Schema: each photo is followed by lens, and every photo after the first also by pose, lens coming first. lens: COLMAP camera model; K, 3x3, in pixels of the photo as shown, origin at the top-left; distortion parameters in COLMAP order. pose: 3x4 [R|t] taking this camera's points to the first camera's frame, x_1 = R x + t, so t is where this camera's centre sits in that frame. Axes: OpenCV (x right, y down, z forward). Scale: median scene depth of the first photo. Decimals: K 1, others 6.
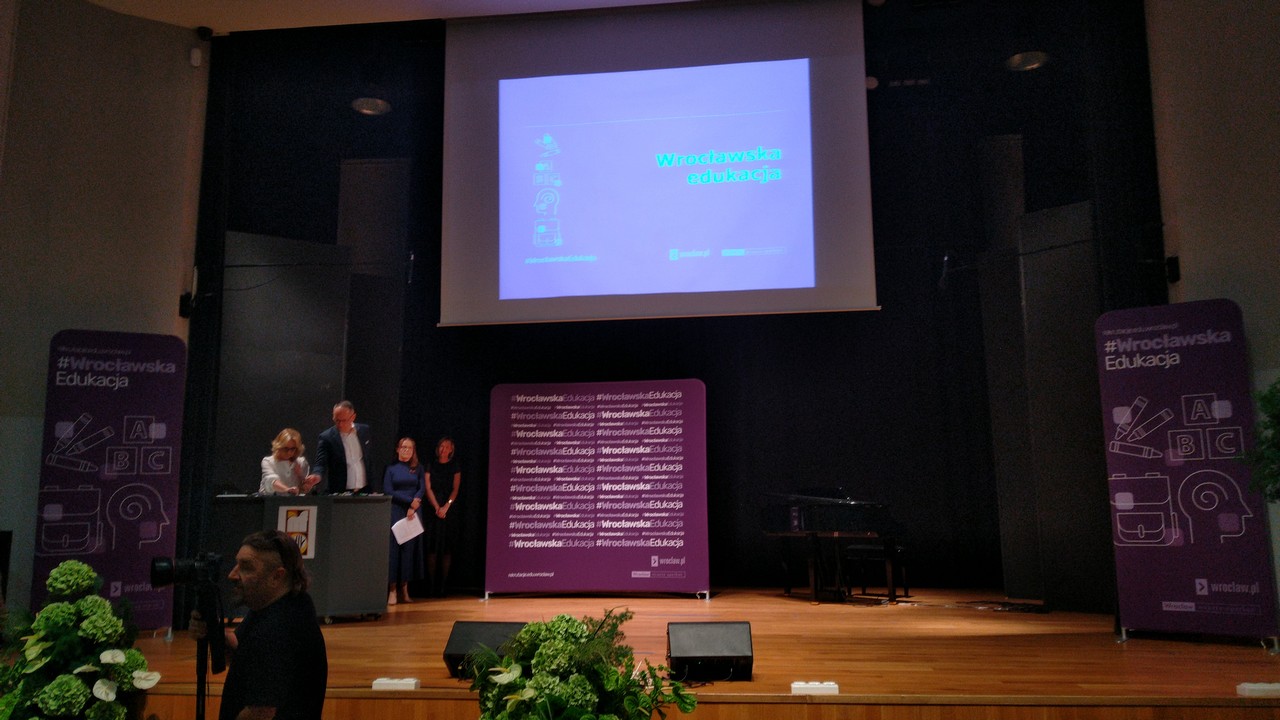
lens RADIAL K [[972.7, 0, 644.6], [0, 972.7, 351.1], [0, 0, 1]] dist [0.064972, -0.089431]
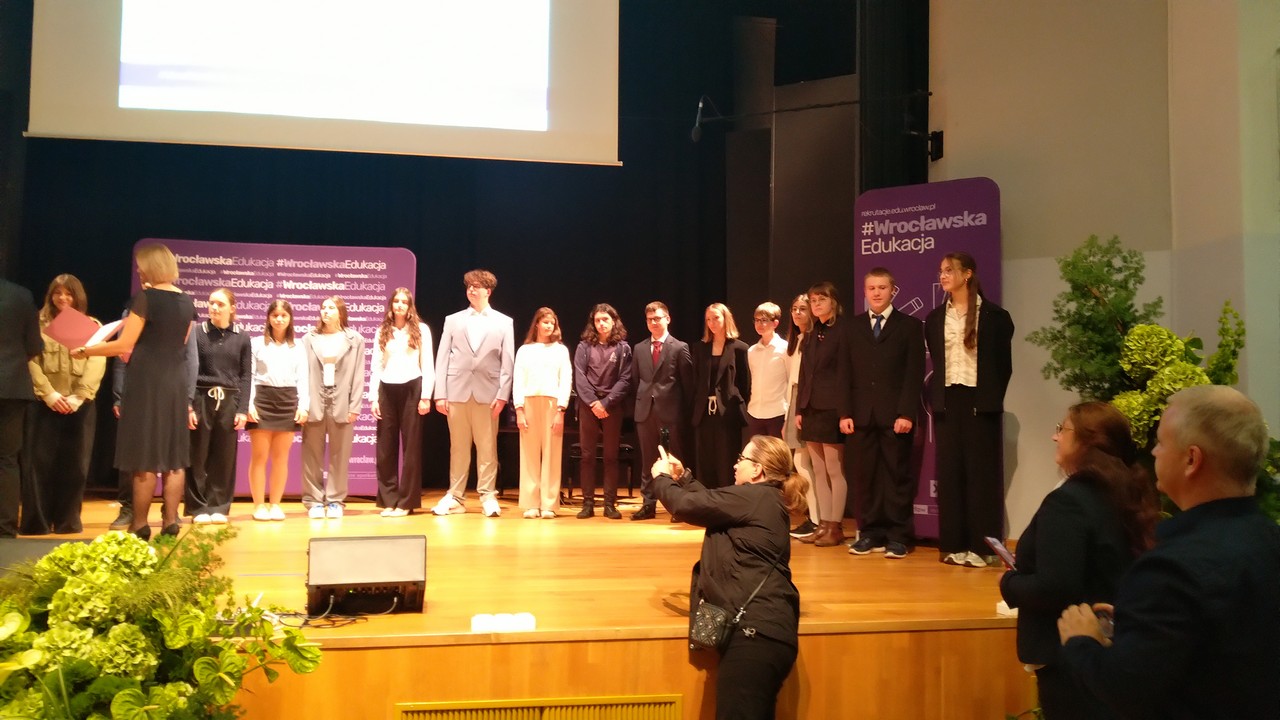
lens RADIAL K [[972.7, 0, 644.6], [0, 972.7, 351.1], [0, 0, 1]] dist [0.064972, -0.089431]
pose [[0.963488, 0.039471, 0.264828, 0.058505], [-0.064329, 0.994229, 0.085855, 0.055334], [-0.259910, -0.099756, 0.960466, 0.227527]]
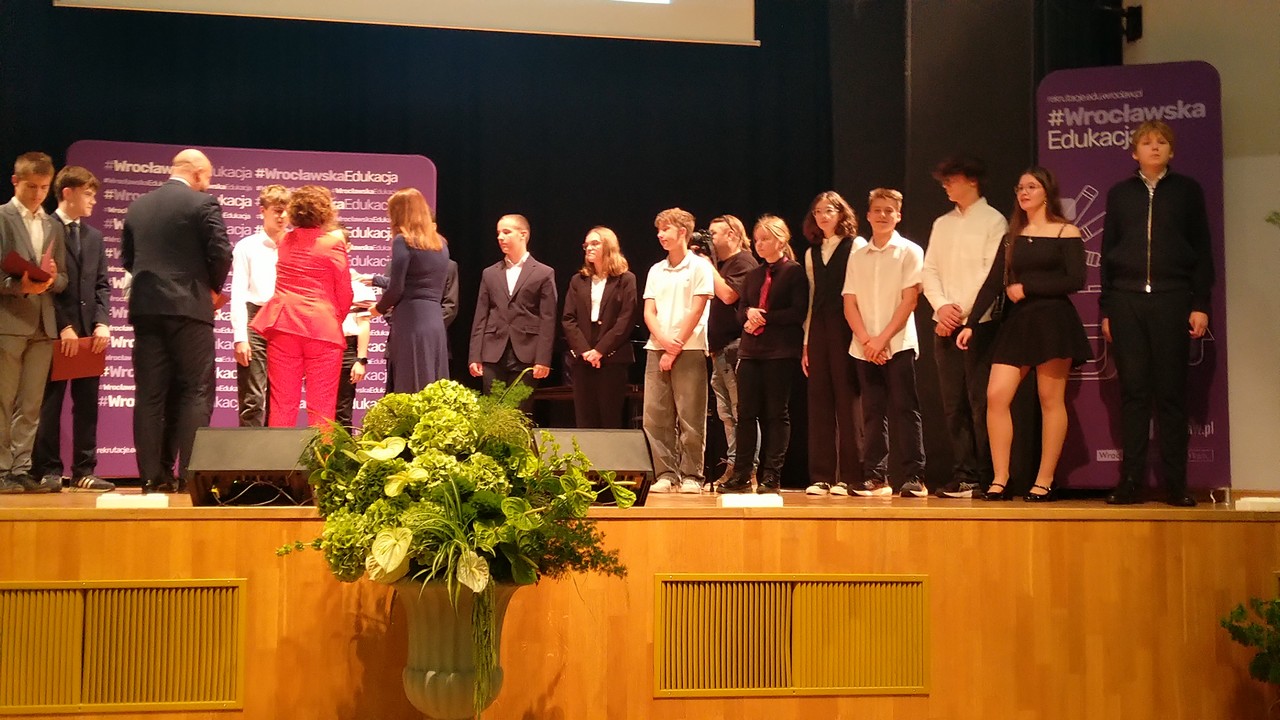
lens RADIAL K [[1597.3, 0, 635.1], [0, 1597.3, 333.4], [0, 0, 1]] dist [0.158728, -0.393340]
pose [[0.952225, 0.041347, 0.302586, -0.229753], [-0.064907, 0.995557, 0.068220, 0.113754], [-0.298421, -0.084601, 0.950678, -0.095295]]
